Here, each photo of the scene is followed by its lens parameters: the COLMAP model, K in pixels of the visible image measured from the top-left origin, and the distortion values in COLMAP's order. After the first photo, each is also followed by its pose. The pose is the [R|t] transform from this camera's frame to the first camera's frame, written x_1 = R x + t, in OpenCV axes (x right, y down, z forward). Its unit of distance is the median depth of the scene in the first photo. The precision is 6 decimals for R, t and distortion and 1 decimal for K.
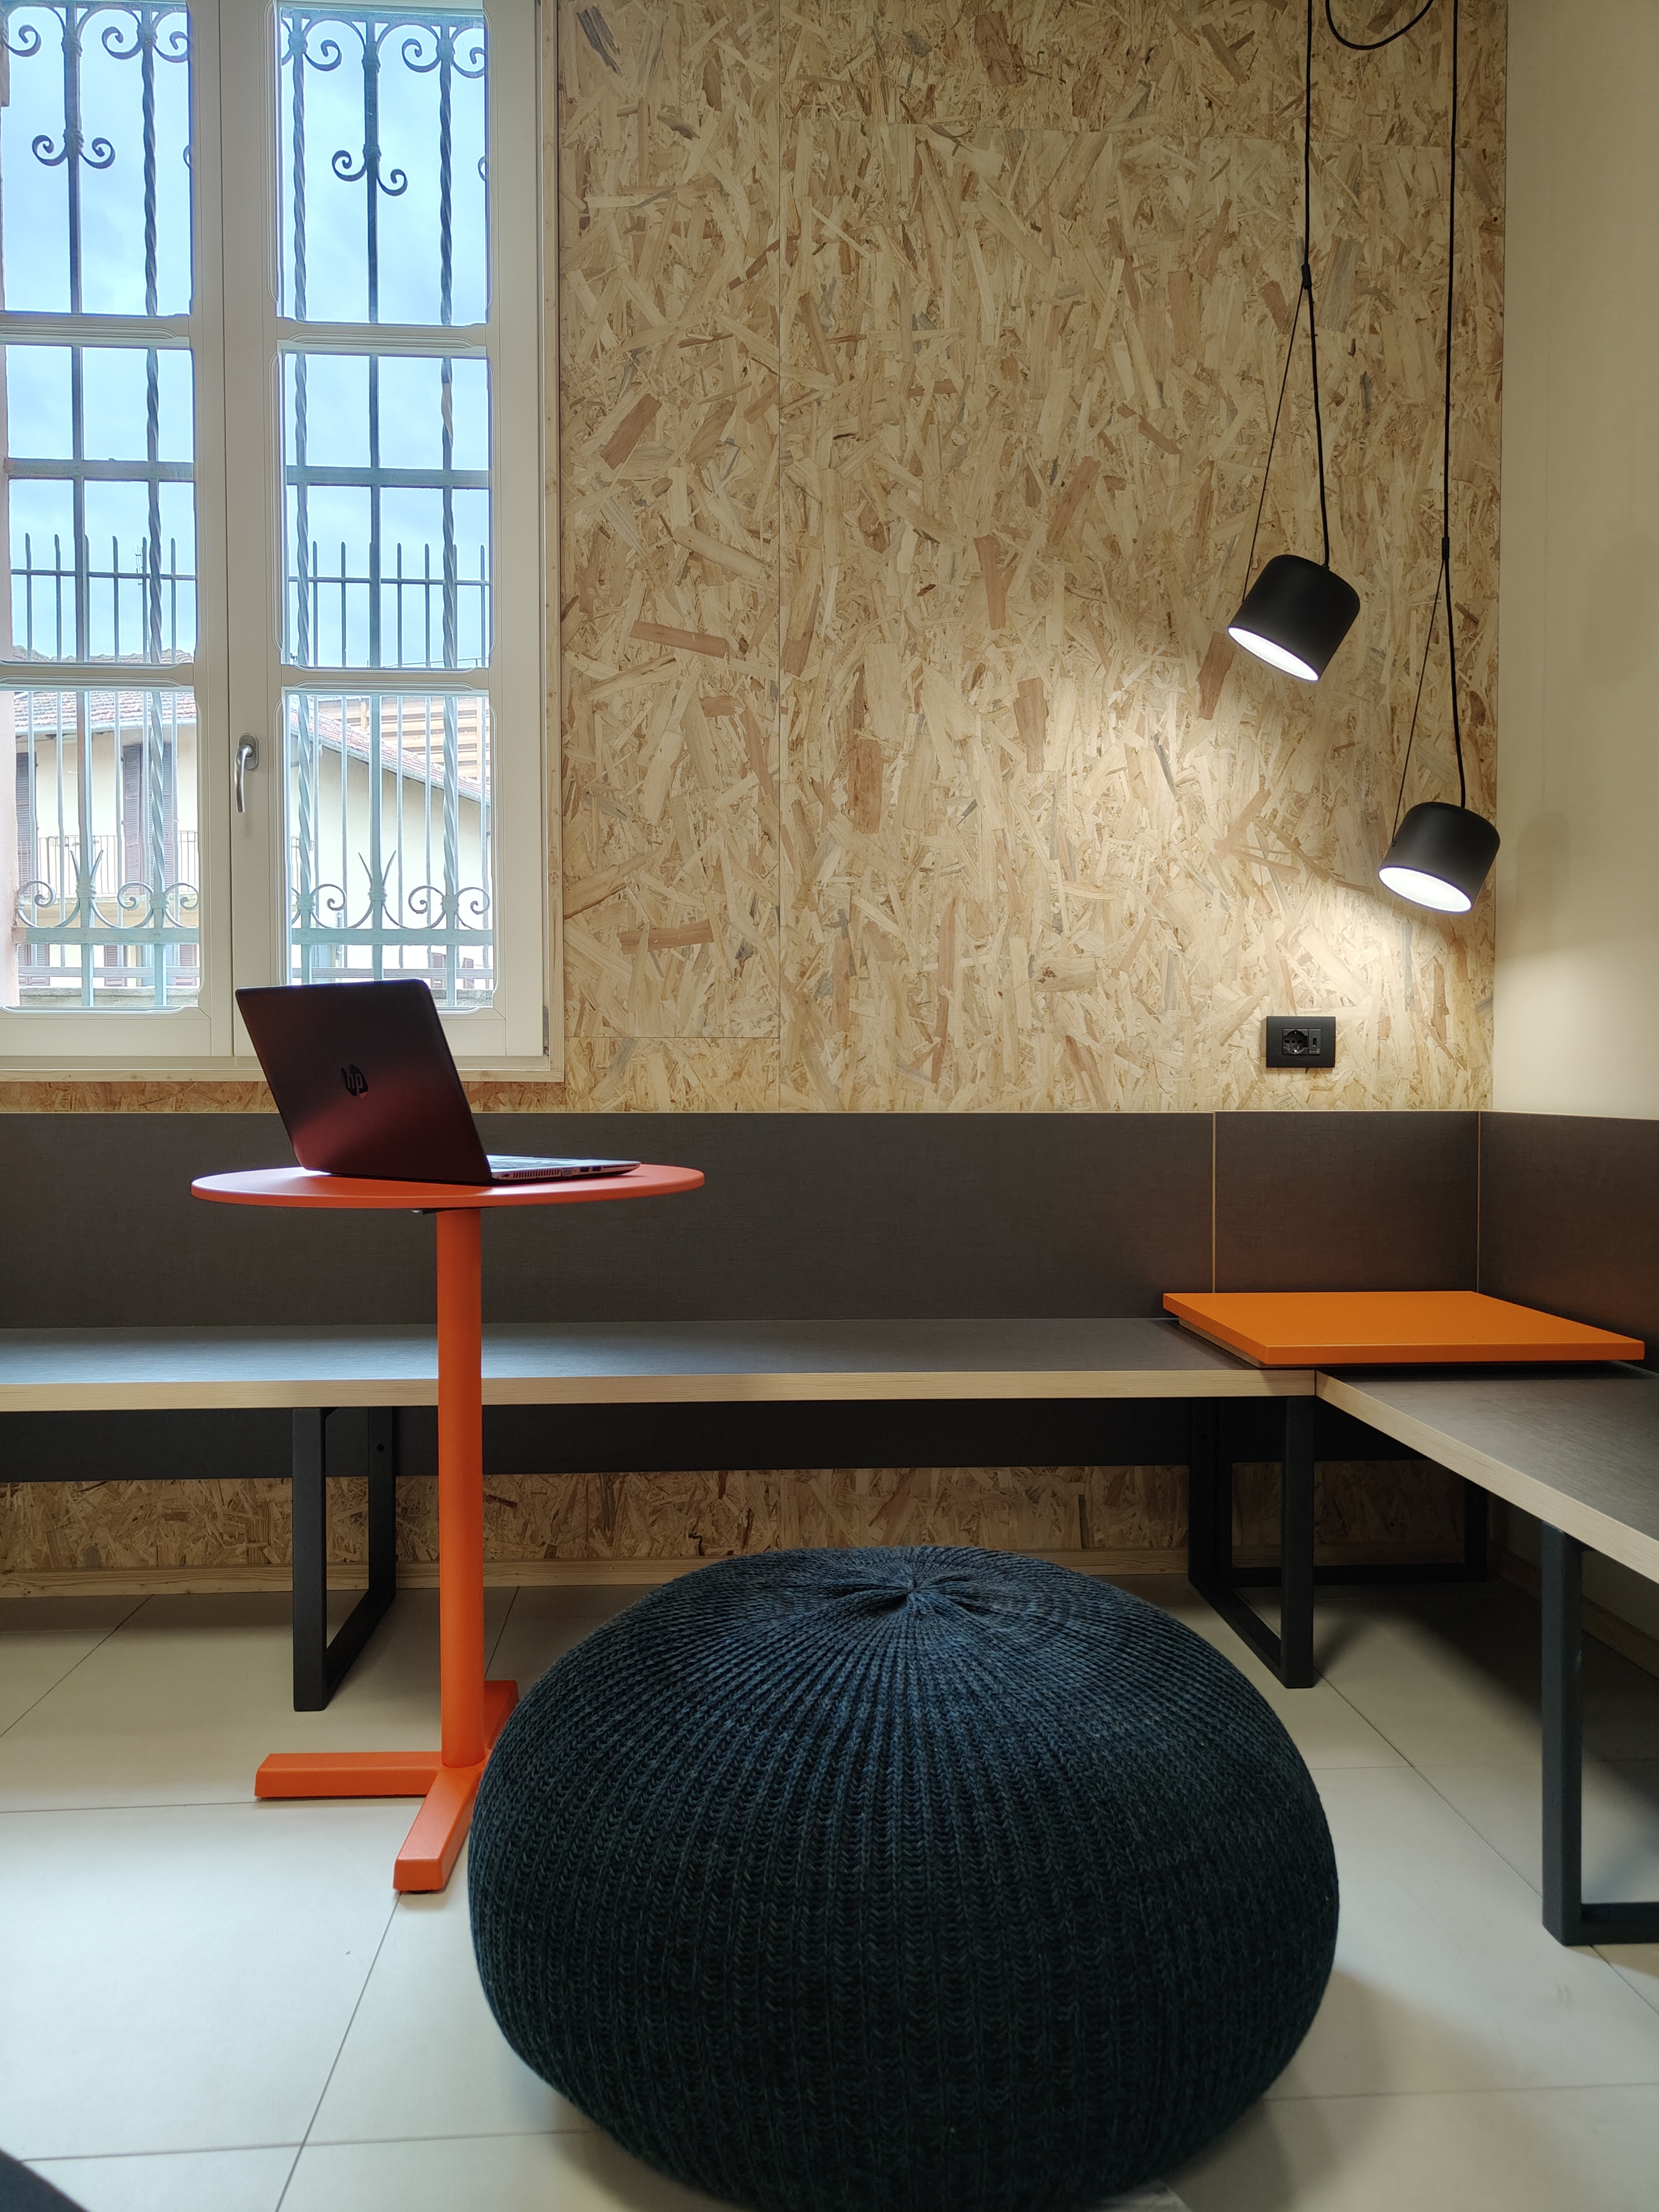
lens RADIAL K [[1580.7, 0, 831.2], [0, 1580.7, 1128.1], [0, 0, 1]] dist [0.016119, -0.007777]
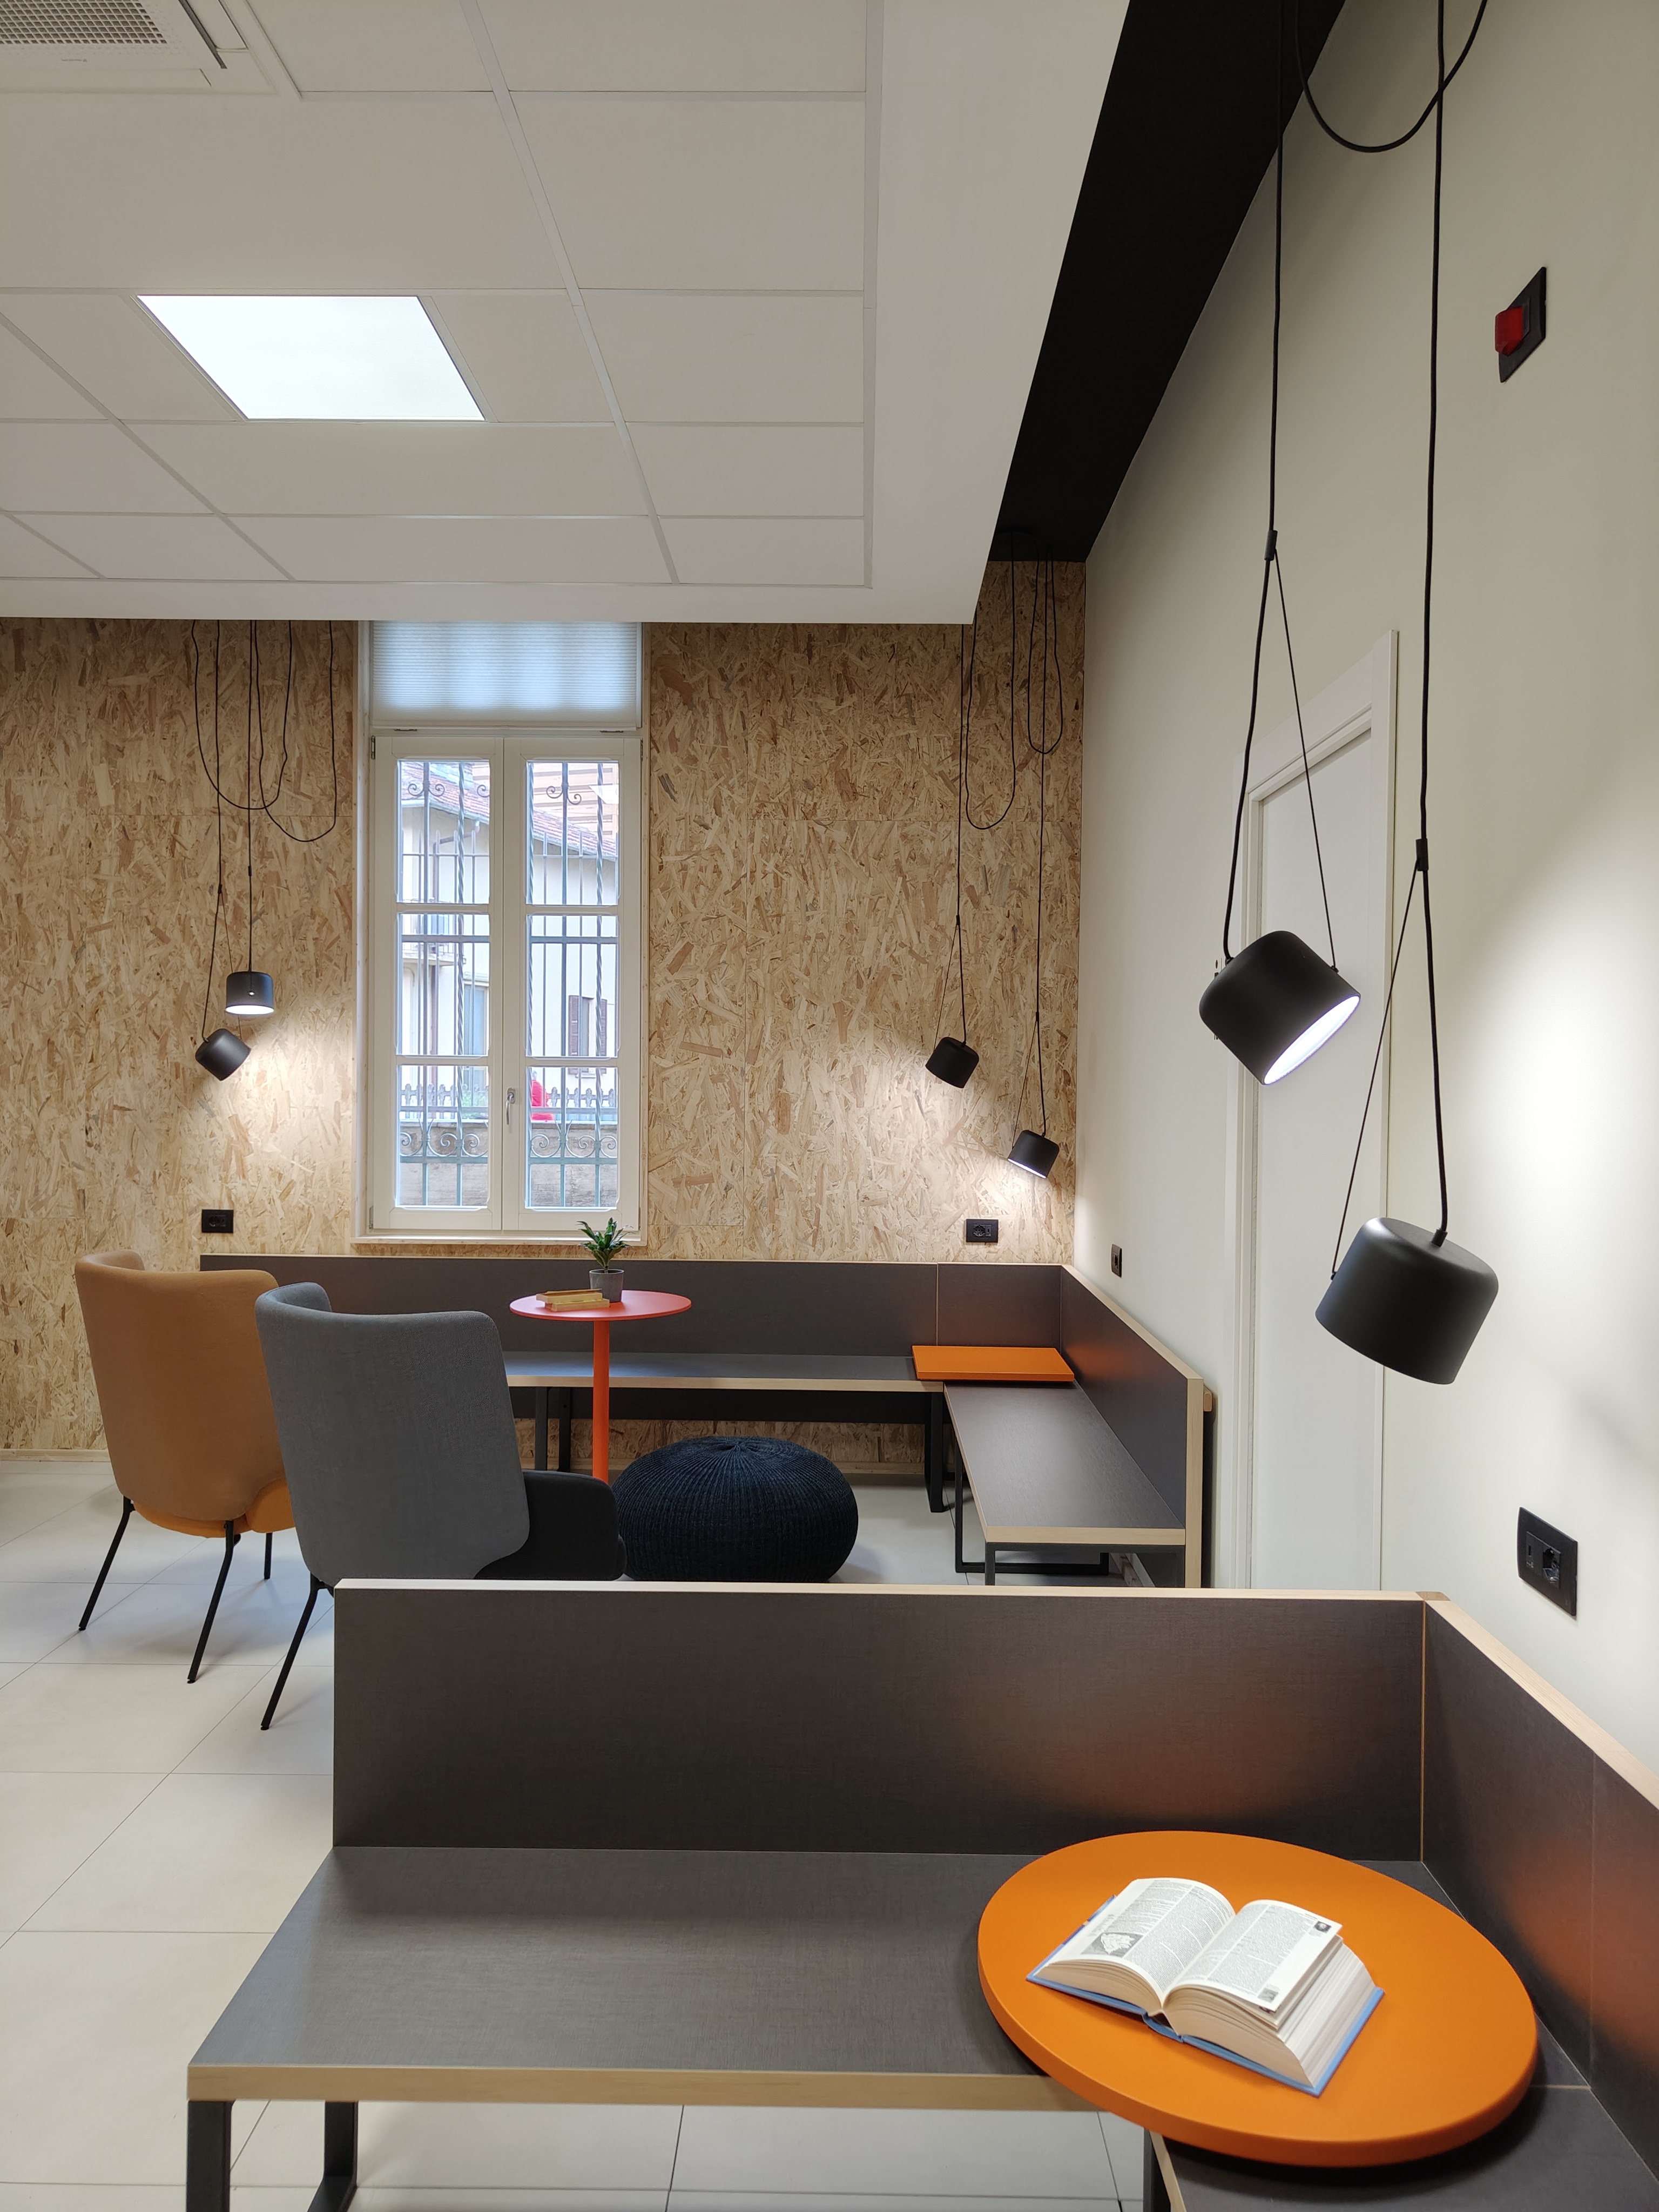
lens RADIAL K [[1580.7, 0, 828.9], [0, 1580.7, 1109.7], [0, 0, 1]] dist [0.016119, -0.007777]
pose [[0.996661, 0.010506, -0.080969, 0.265384], [-0.011473, 0.999868, -0.011495, -0.197113], [0.080838, 0.012385, 0.996650, -1.206864]]
